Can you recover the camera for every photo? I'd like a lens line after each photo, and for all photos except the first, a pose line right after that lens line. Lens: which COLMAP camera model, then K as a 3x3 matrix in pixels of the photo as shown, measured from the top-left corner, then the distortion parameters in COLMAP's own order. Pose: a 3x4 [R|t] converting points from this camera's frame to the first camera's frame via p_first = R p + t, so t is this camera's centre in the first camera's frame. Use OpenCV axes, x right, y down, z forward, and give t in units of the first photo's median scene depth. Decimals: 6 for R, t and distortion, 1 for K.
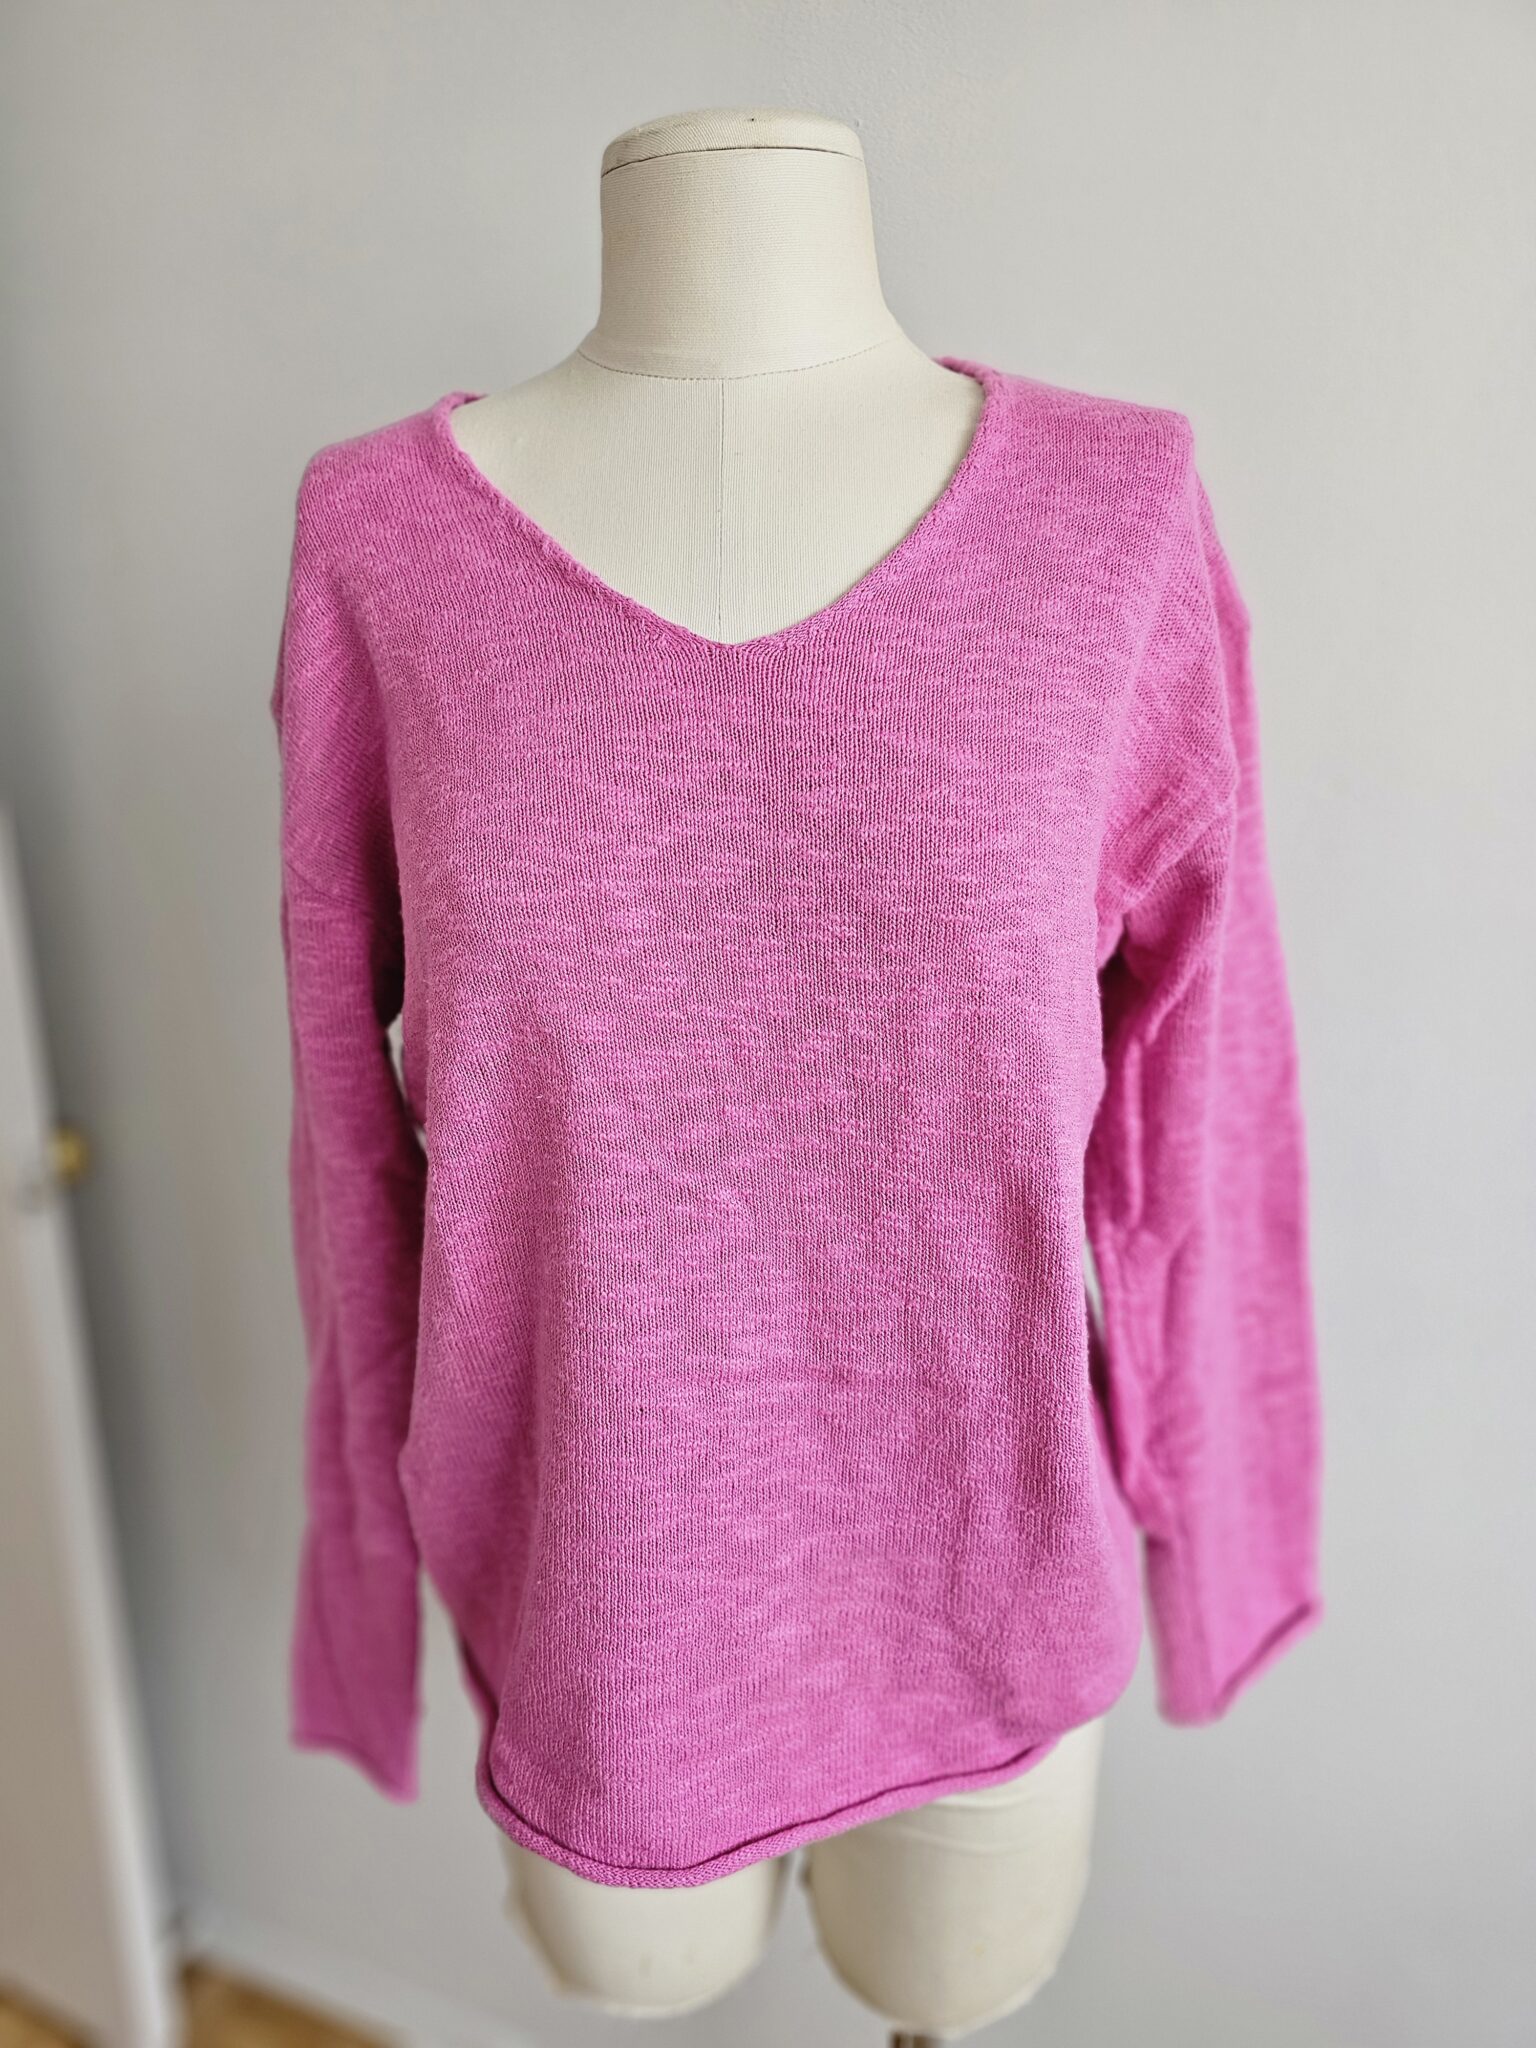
lens RADIAL K [[1389.9, 0, 768.0], [0, 1389.9, 1024.0], [0, 0, 1]] dist [0.052699, -0.000459]
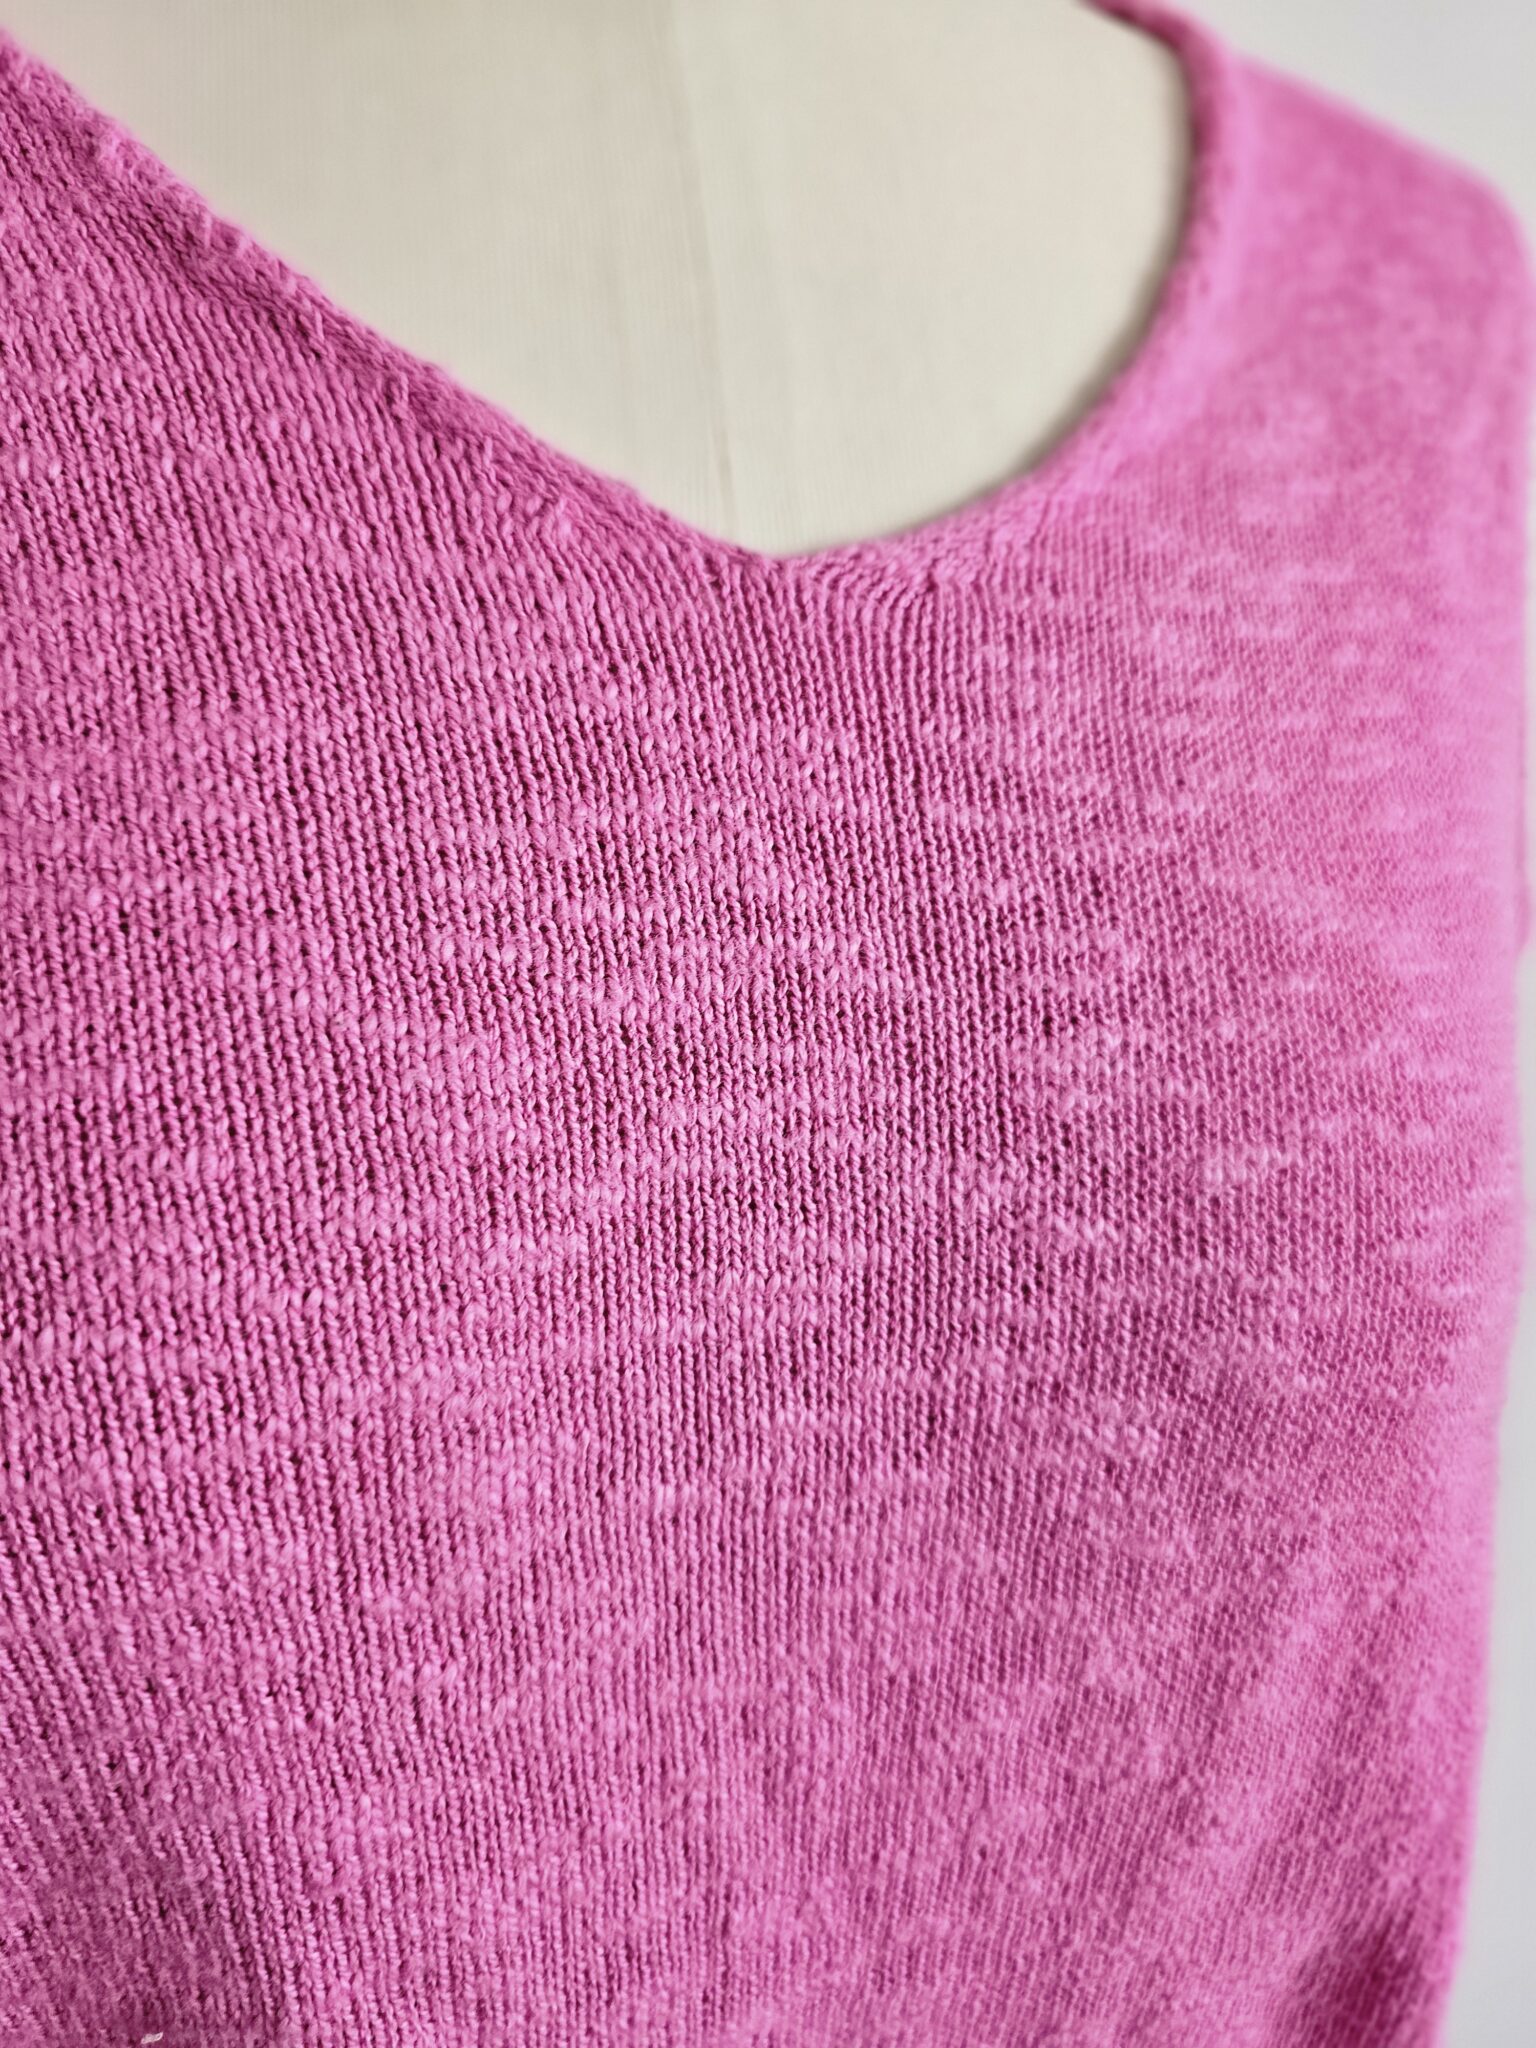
lens RADIAL K [[1455.5, 0, 768.0], [0, 1455.5, 1024.0], [0, 0, 1]] dist [-0.006697, -0.004501]
pose [[0.924623, -0.016970, 0.380506, -0.159754], [-0.007143, 0.998059, 0.061870, -0.188528], [-0.380817, -0.059924, 0.922707, 0.695793]]
